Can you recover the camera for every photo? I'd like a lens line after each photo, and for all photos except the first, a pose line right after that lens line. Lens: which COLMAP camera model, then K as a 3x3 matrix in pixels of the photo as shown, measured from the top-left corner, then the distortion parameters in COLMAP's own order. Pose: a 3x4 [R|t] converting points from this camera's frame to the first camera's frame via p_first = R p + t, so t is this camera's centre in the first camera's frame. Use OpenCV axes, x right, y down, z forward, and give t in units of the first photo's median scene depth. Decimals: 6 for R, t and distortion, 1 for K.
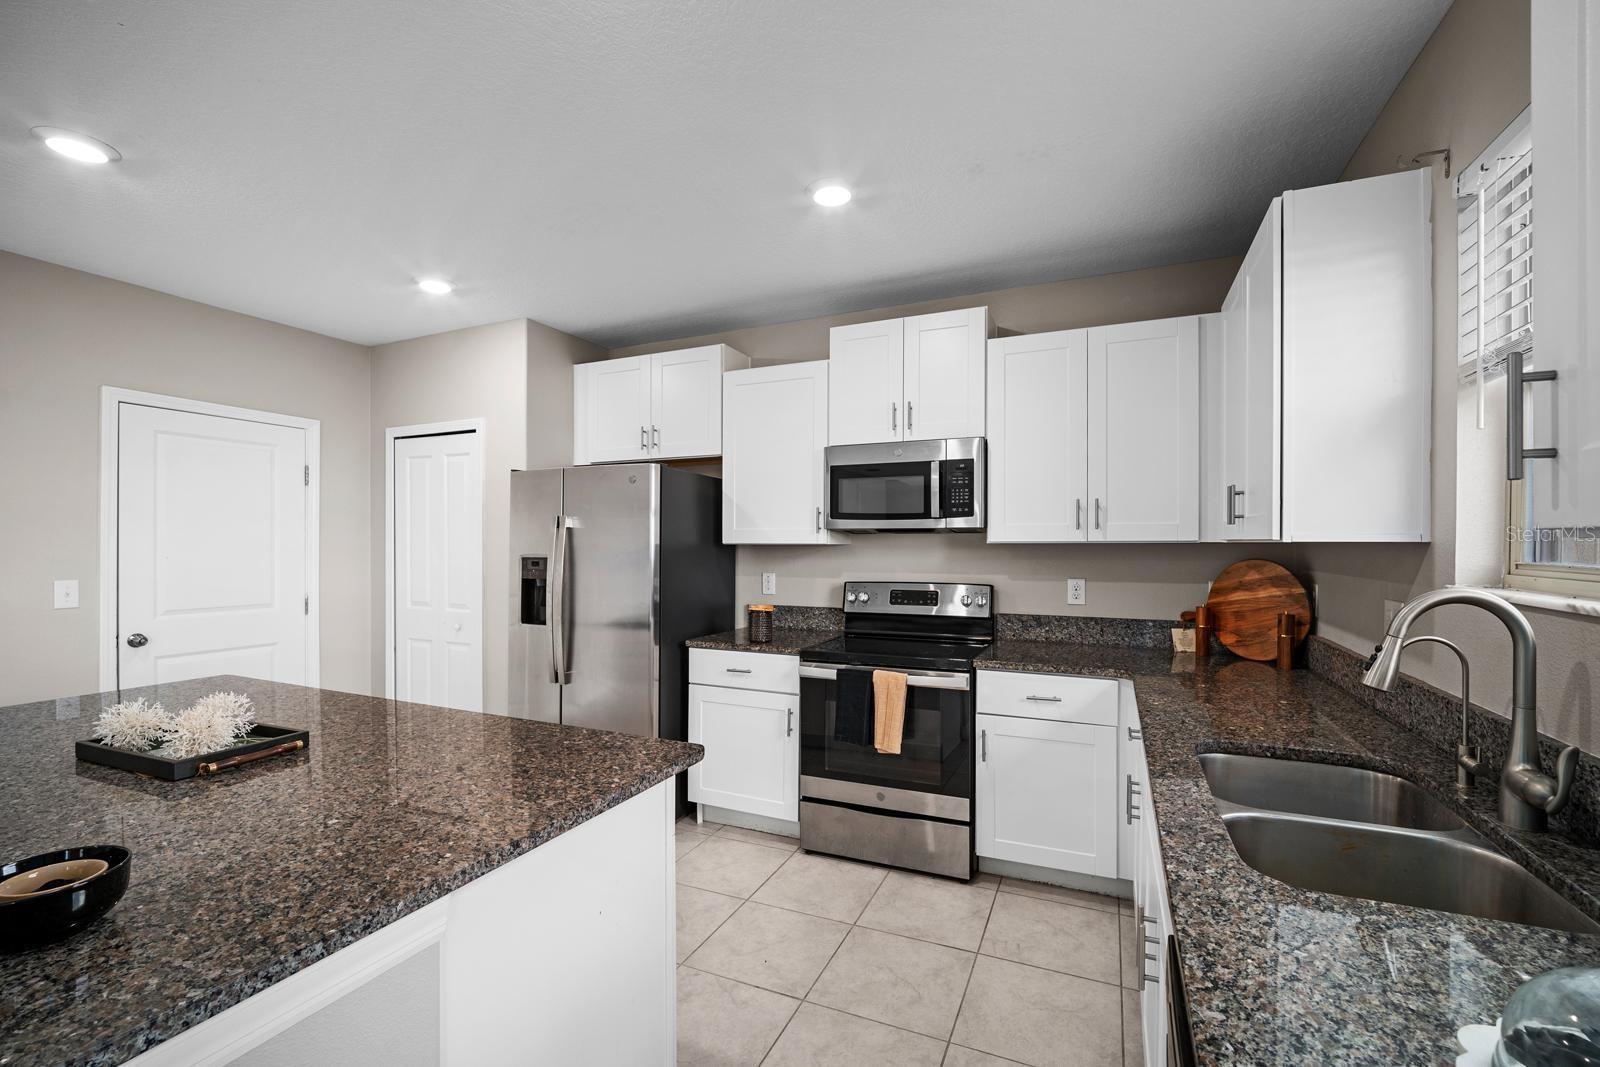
lens RADIAL K [[673.0, 0, 798.5], [0, 673.0, 545.4], [0, 0, 1]] dist [-0.003524, -0.000066]
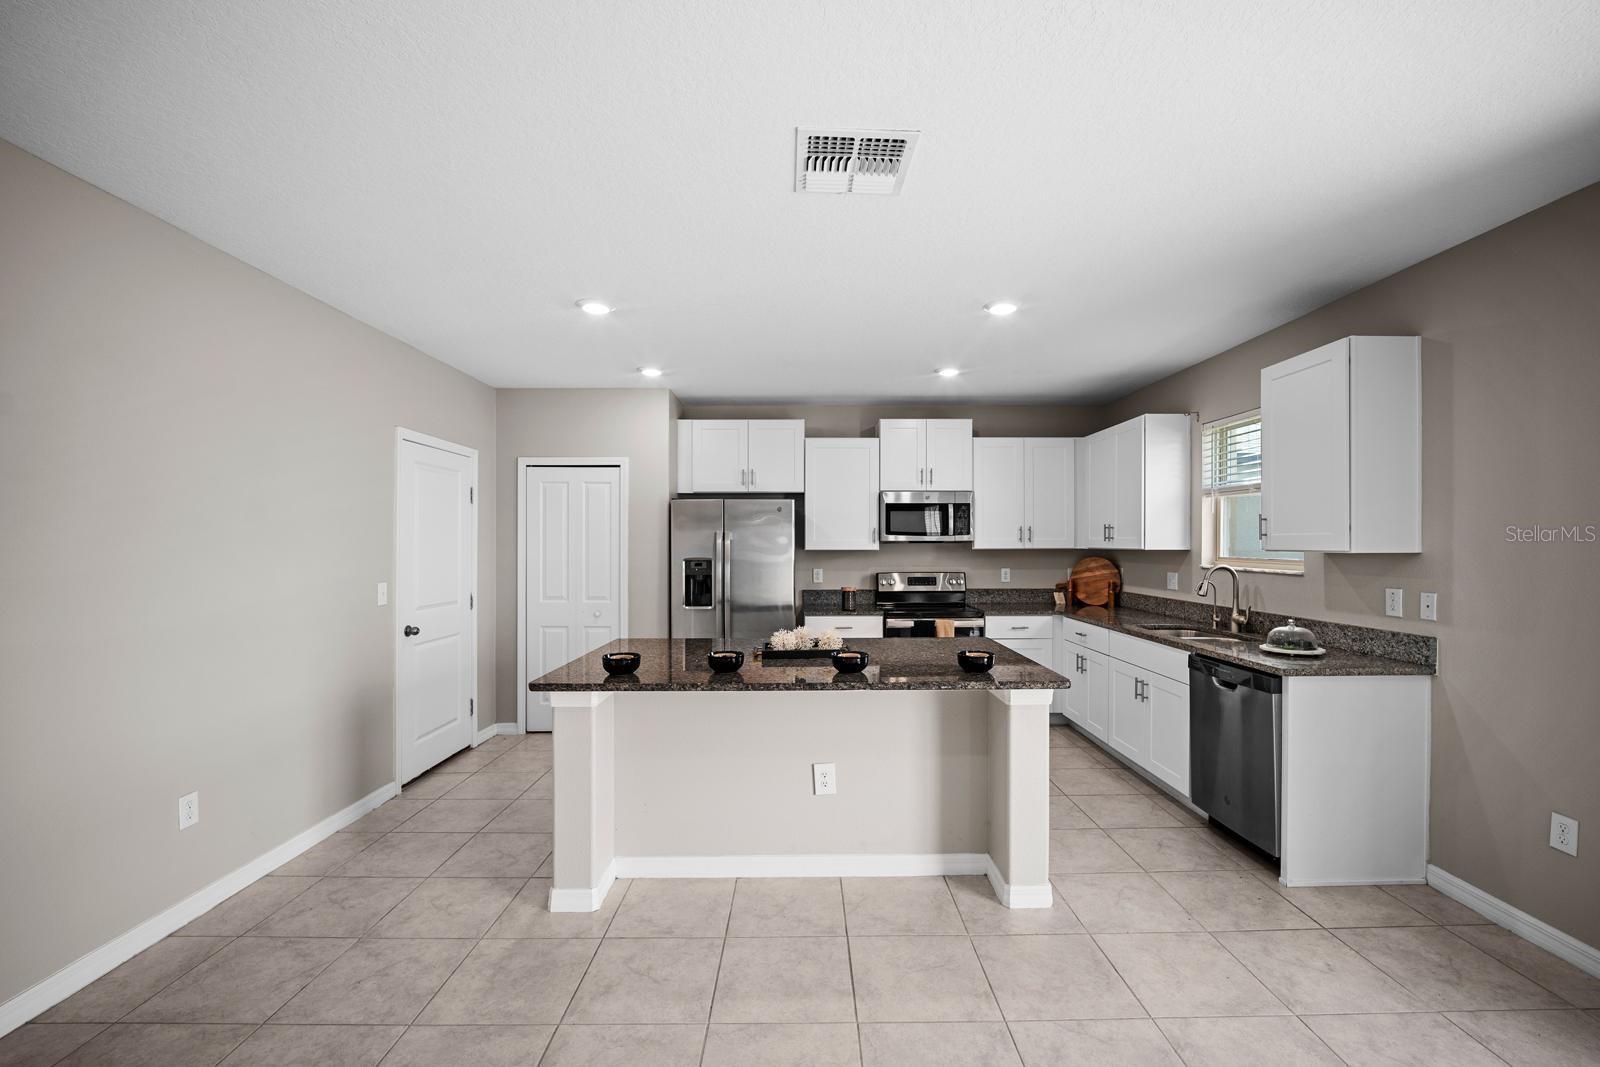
lens RADIAL K [[673.0, 0, 796.9], [0, 673.0, 542.2], [0, 0, 1]] dist [-0.003524, -0.000066]
pose [[0.911296, -0.000617, 0.411752, -0.920626], [0.002503, 0.999989, -0.004041, -0.016492], [-0.411745, 0.004713, 0.911287, -0.472372]]
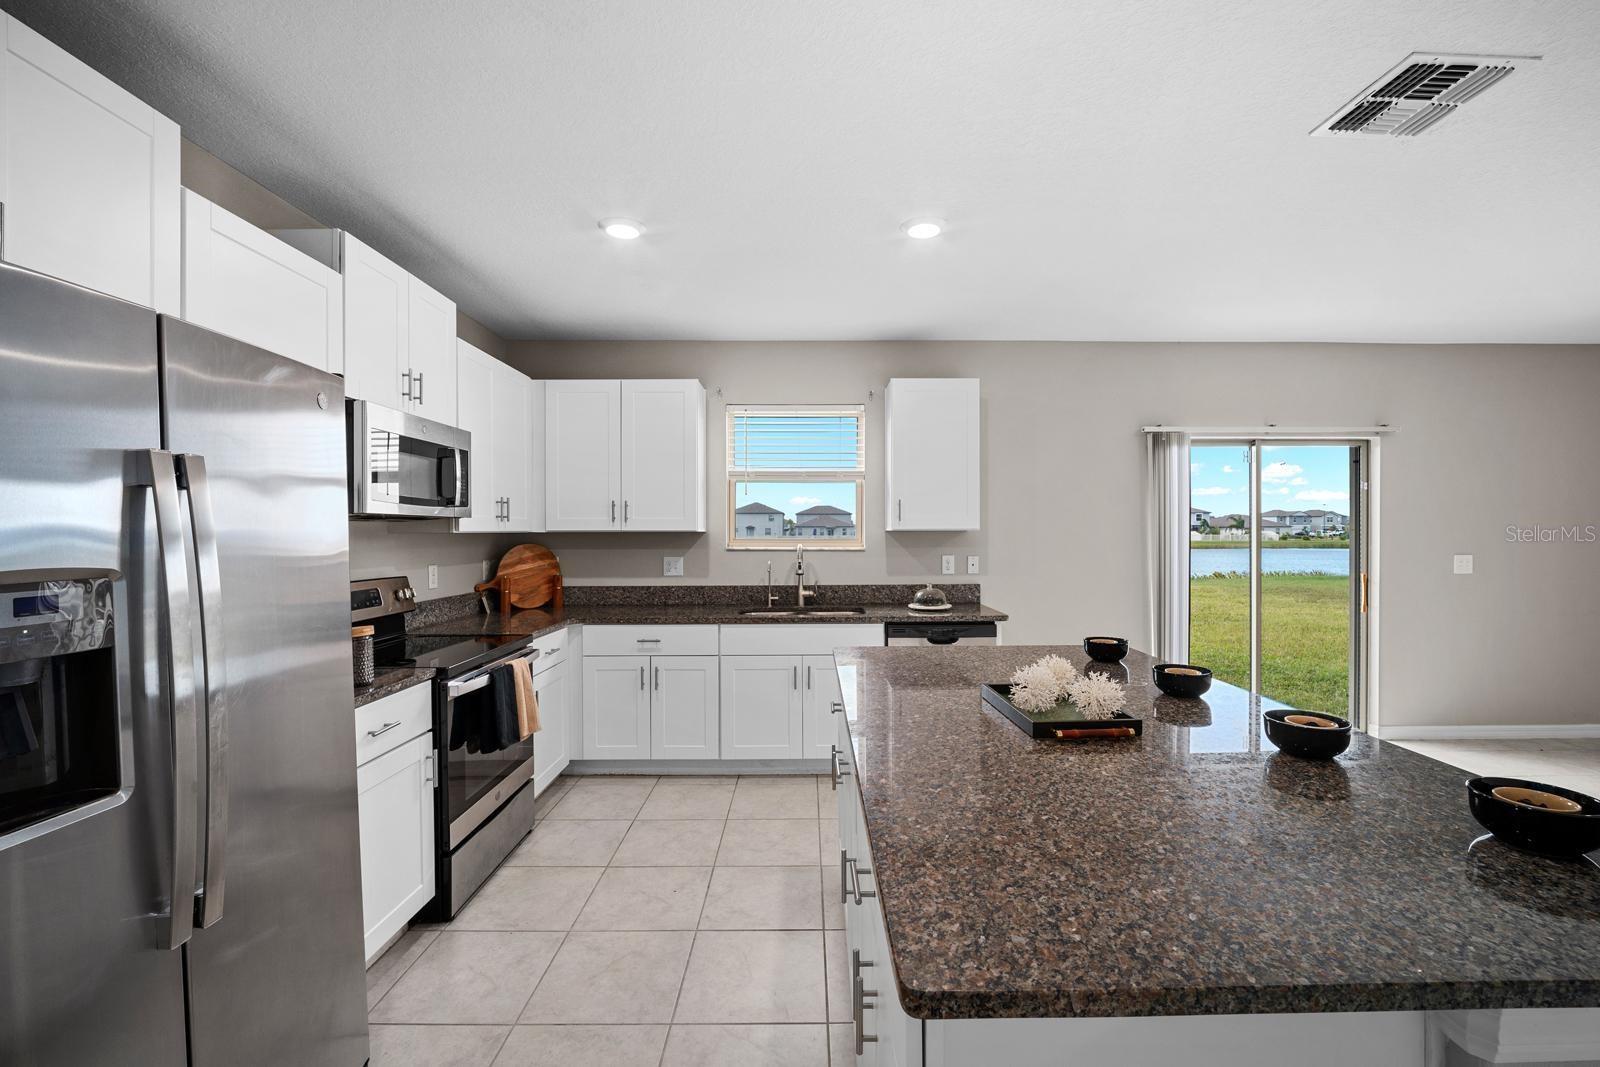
lens RADIAL K [[673.0, 0, 806.8], [0, 673.0, 534.2], [0, 0, 1]] dist [-0.003524, -0.000066]
pose [[-0.415878, 0.000111, 0.909420, -0.901190], [0.005970, 0.999979, 0.002608, -0.000610], [-0.909401, 0.006514, -0.415870, 0.954387]]
